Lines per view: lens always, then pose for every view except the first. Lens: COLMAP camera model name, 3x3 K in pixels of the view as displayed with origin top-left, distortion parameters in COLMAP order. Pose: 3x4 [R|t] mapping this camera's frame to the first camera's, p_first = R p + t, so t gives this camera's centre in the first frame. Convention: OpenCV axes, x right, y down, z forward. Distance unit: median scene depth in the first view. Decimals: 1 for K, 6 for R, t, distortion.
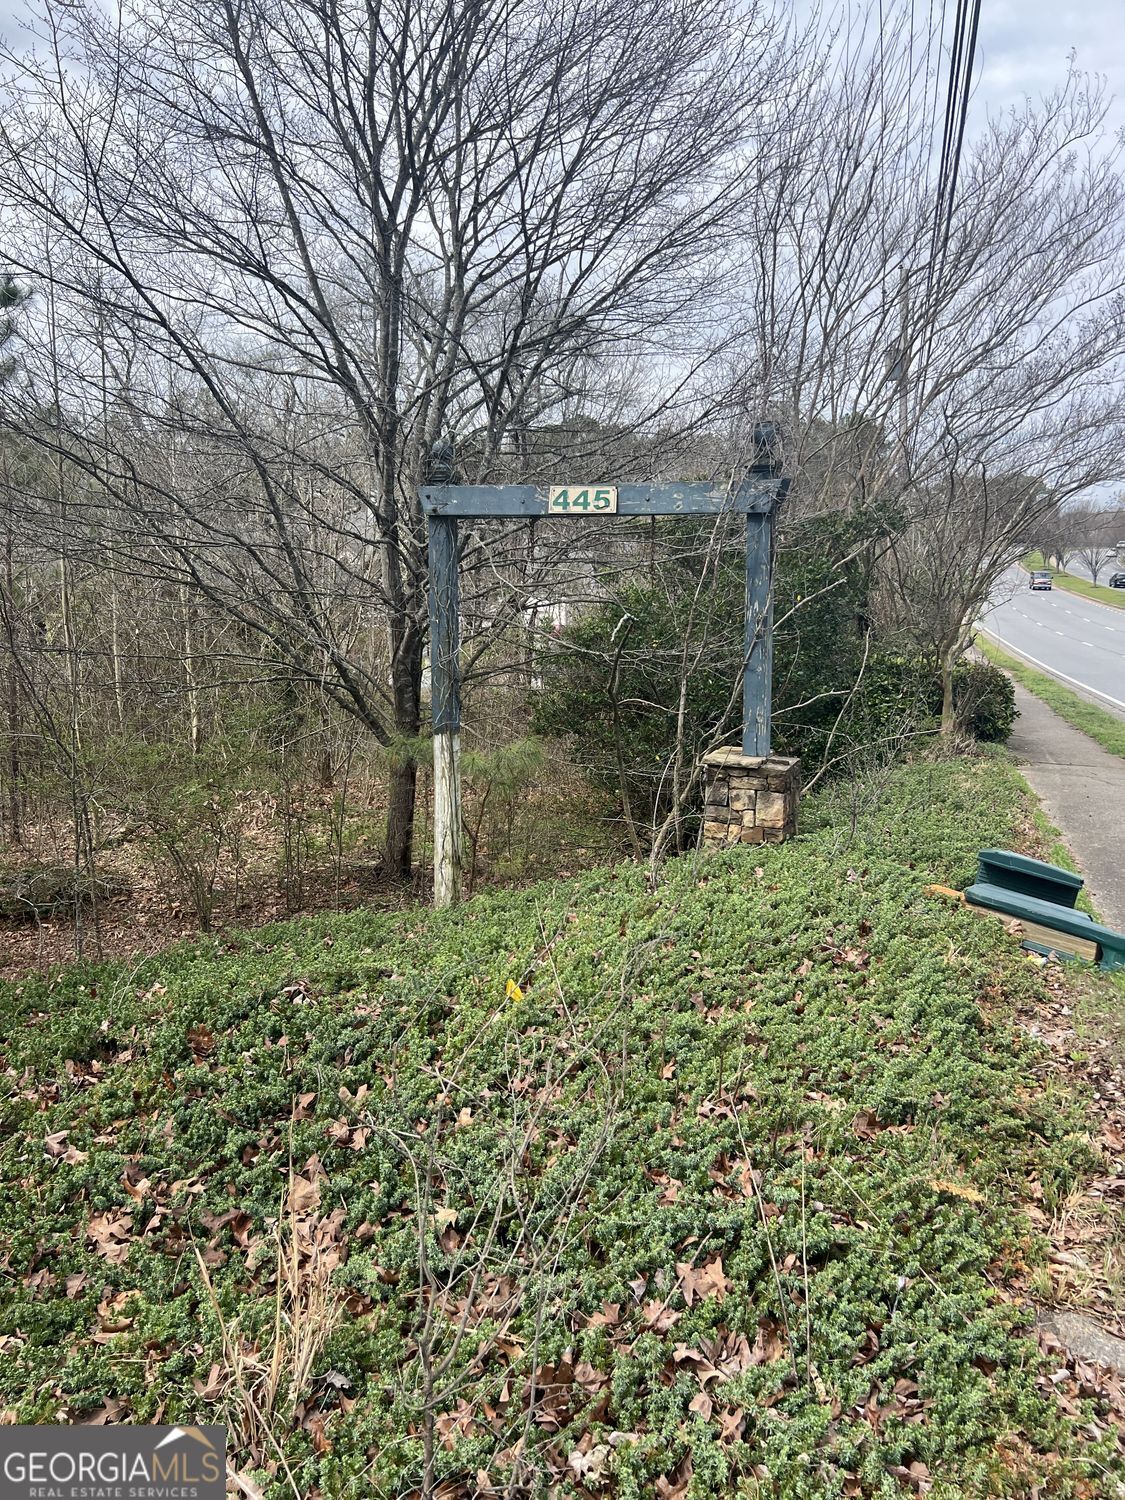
lens RADIAL K [[1135.3, 0, 563.5], [0, 1135.3, 751.3], [0, 0, 1]] dist [0.043531, -0.044126]
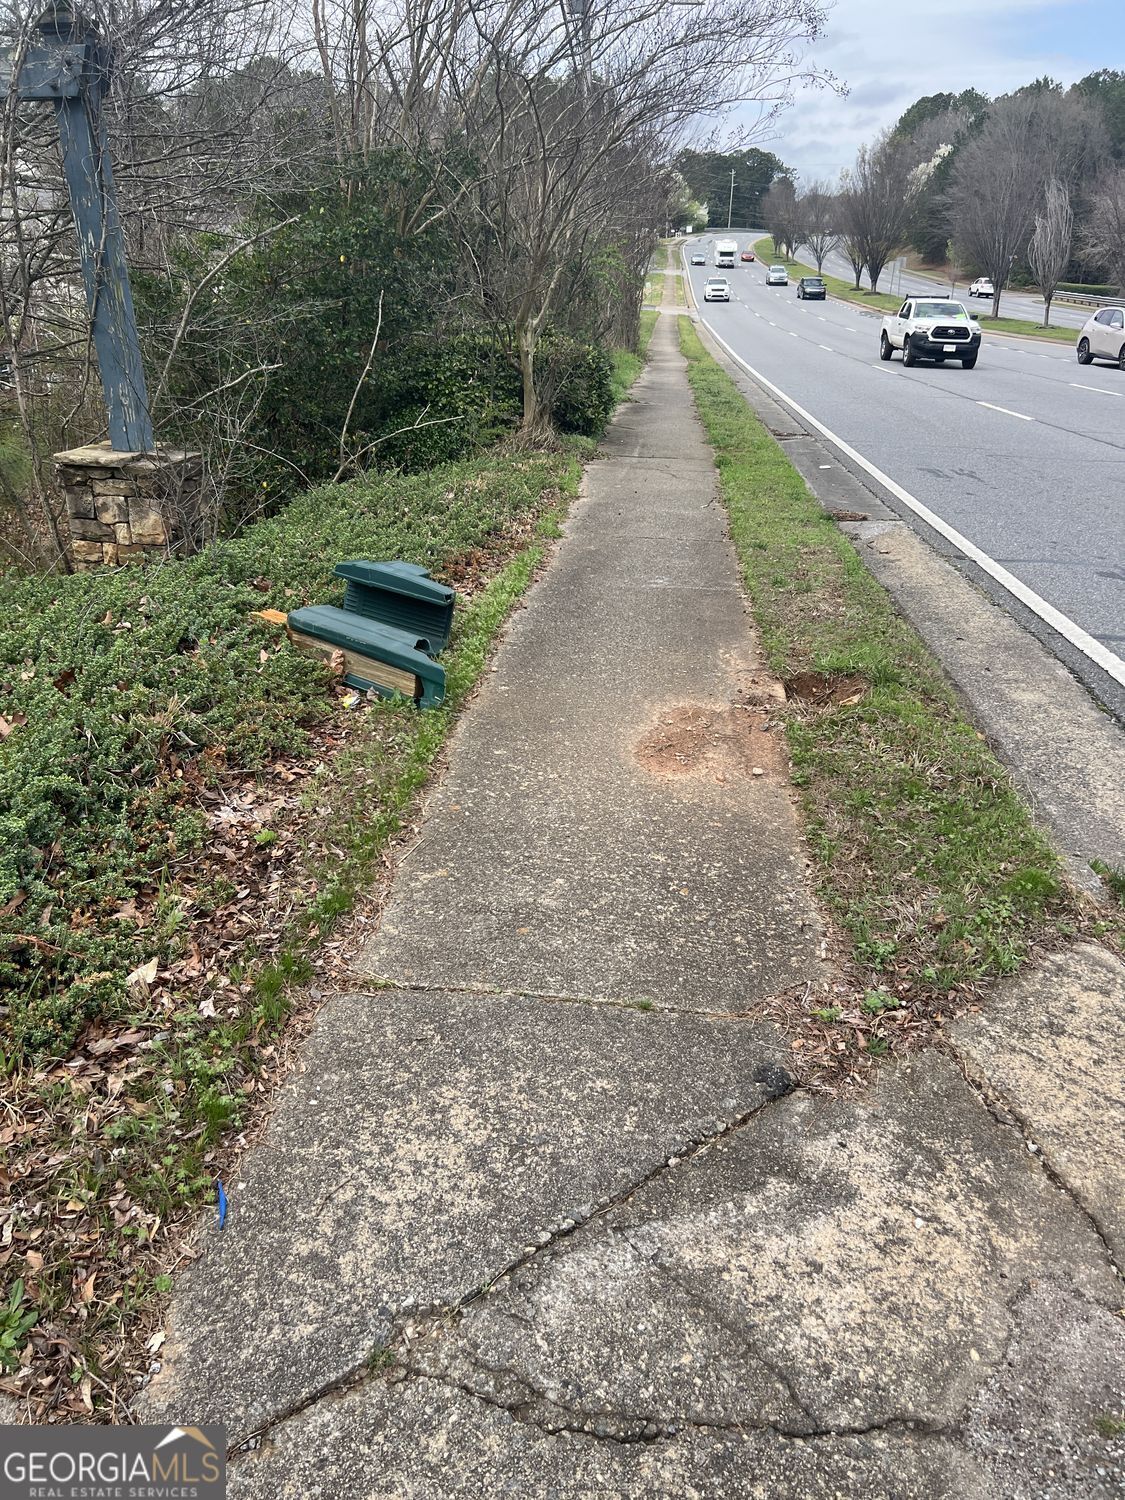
lens RADIAL K [[1135.3, 0, 573.9], [0, 1135.3, 750.4], [0, 0, 1]] dist [0.043531, -0.044126]
pose [[0.973947, -0.087926, 0.209037, 0.286974], [0.033874, 0.967841, 0.249272, 0.017738], [-0.224233, -0.235697, 0.945604, 0.150643]]
